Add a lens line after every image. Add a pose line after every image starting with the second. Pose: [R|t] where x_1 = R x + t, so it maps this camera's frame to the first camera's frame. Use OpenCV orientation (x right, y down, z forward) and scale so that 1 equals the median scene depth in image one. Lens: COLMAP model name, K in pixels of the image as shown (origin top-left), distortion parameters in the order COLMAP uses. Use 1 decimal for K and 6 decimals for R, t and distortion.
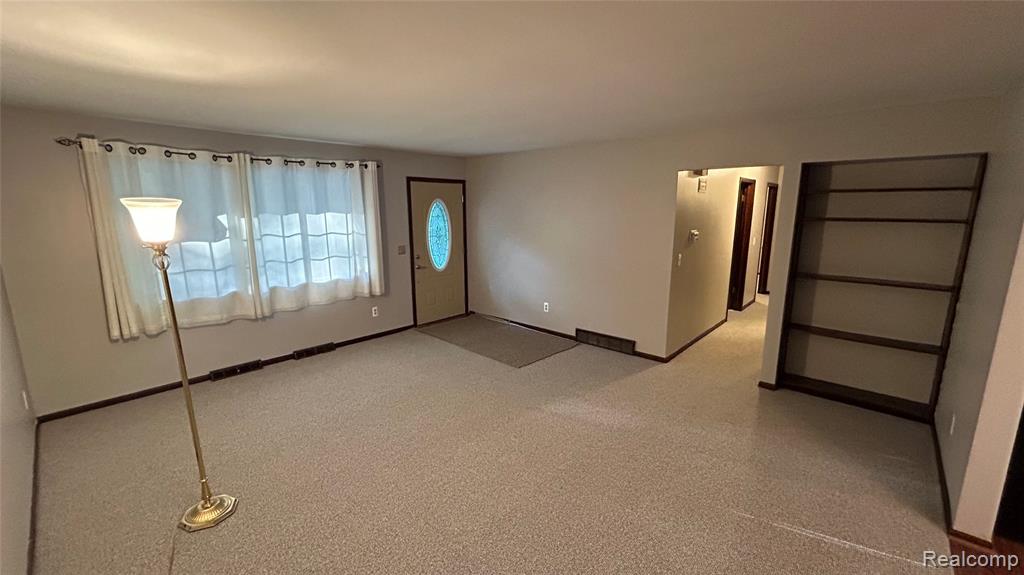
lens RADIAL K [[416.8, 0, 512.6], [0, 416.8, 285.0], [0, 0, 1]] dist [-0.001555, 0.000513]
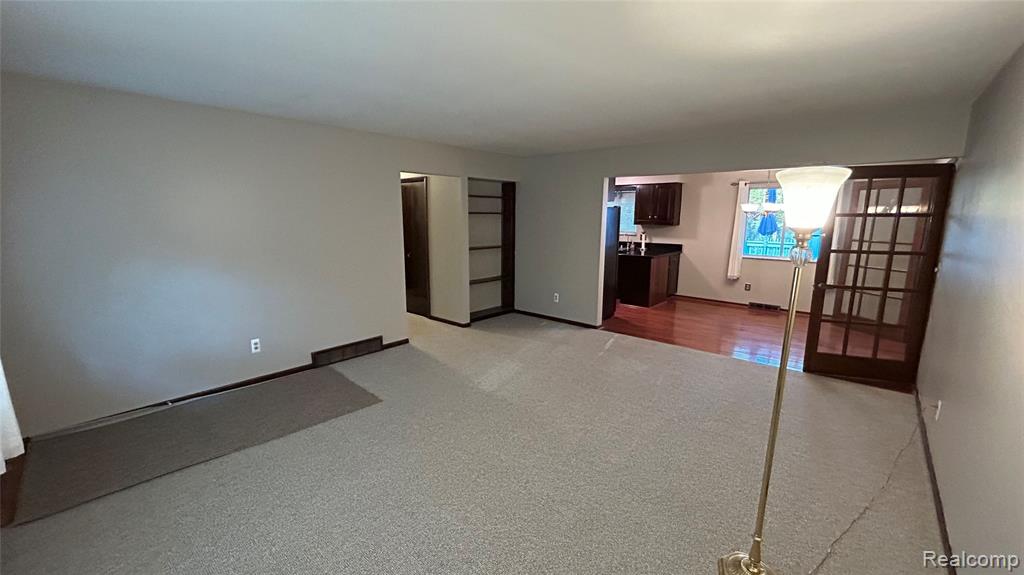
lens RADIAL K [[416.8, 0, 512.6], [0, 416.8, 285.0], [0, 0, 1]] dist [-0.001555, 0.000513]
pose [[-0.027051, -0.166438, 0.985681, -0.687502], [0.178328, 0.969421, 0.168587, -0.097840], [-0.983599, 0.180335, 0.003457, 0.660370]]
